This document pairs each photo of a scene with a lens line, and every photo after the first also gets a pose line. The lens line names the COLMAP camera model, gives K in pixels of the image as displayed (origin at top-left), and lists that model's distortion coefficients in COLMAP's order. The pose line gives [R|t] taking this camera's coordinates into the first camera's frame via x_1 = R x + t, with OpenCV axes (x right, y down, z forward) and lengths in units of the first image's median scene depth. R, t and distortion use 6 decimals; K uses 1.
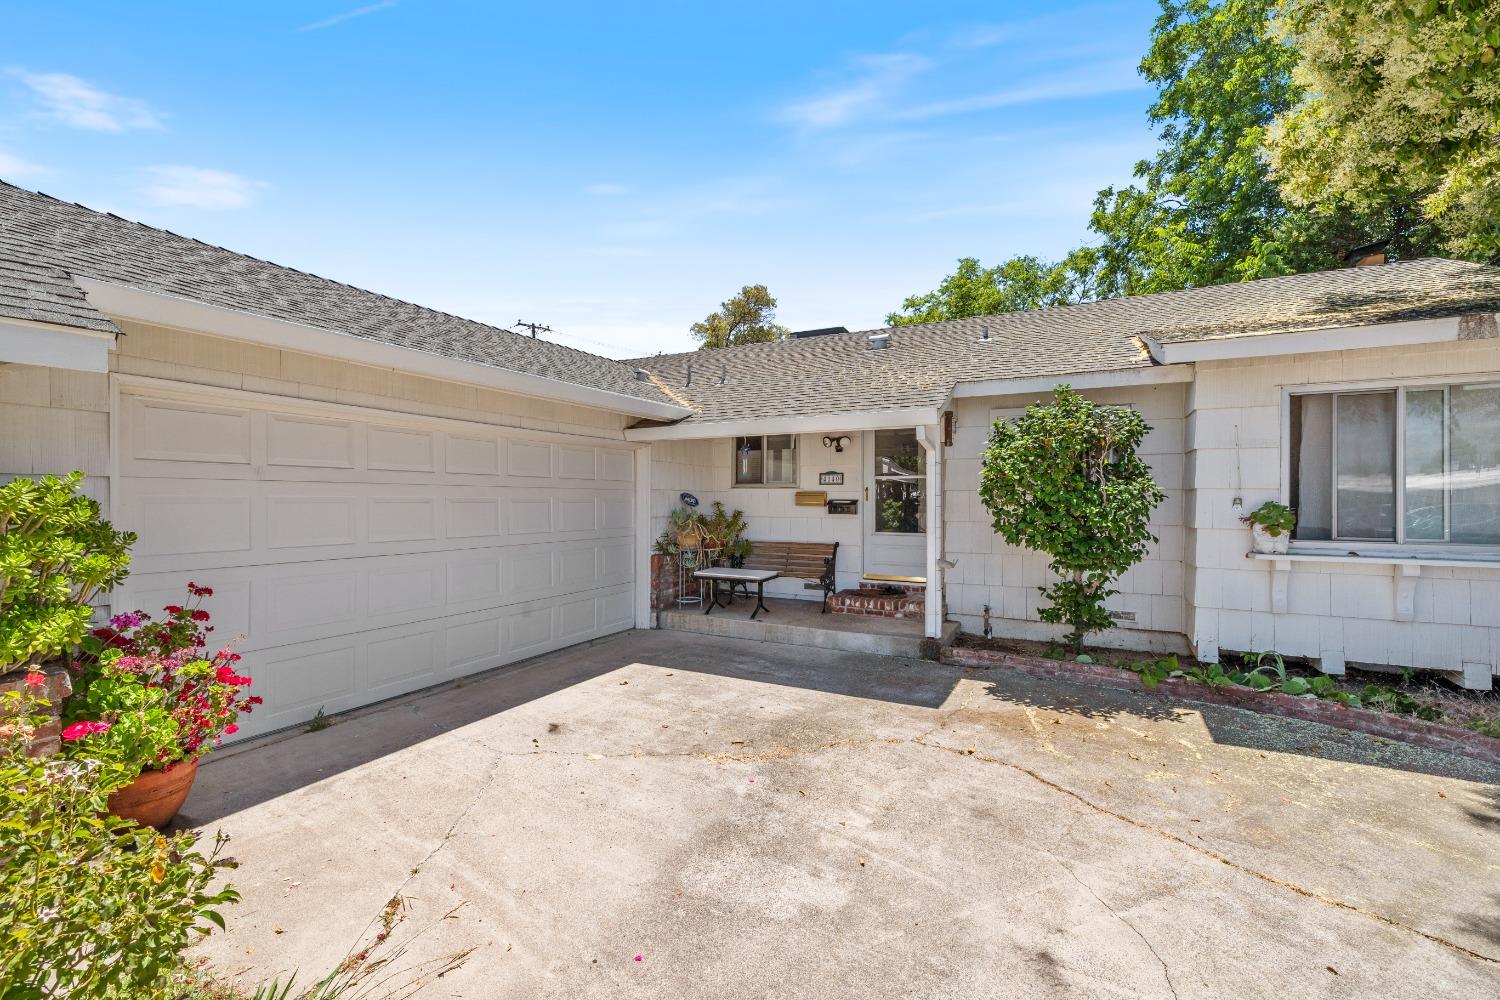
lens RADIAL K [[628.4, 0, 744.1], [0, 628.4, 506.2], [0, 0, 1]] dist [0.000625, -0.000139]
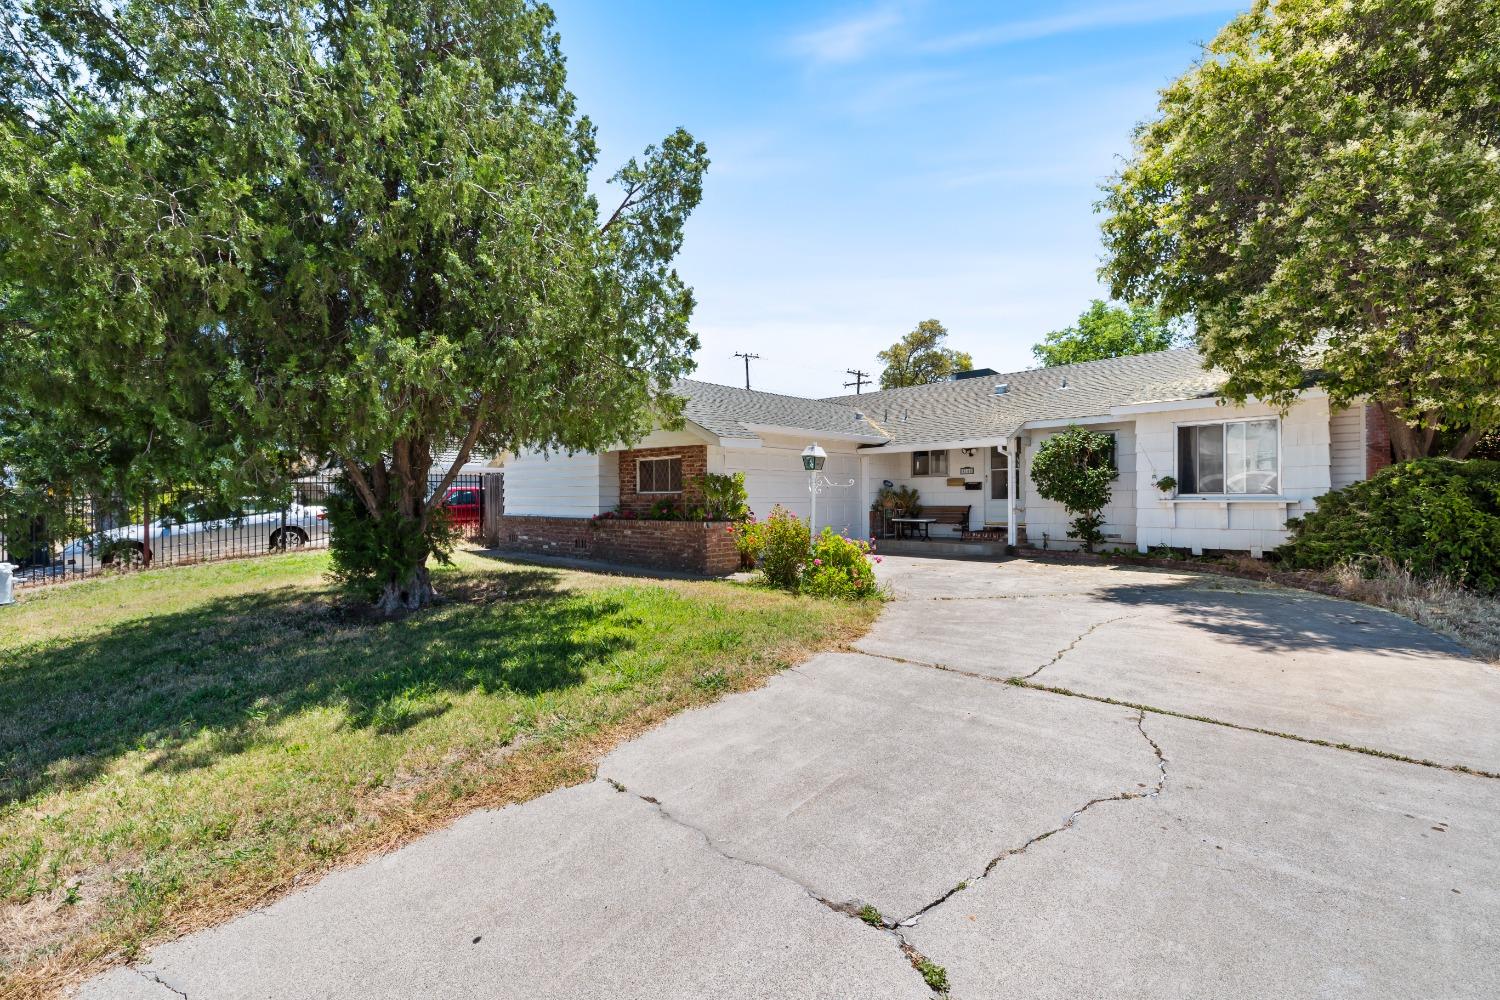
lens RADIAL K [[628.4, 0, 743.0], [0, 628.4, 502.3], [0, 0, 1]] dist [0.000625, -0.000139]
pose [[0.960134, -0.008478, -0.279412, 0.023101], [0.007743, 0.999963, -0.003734, 0.053426], [0.279433, 0.001422, 0.960164, -1.012926]]
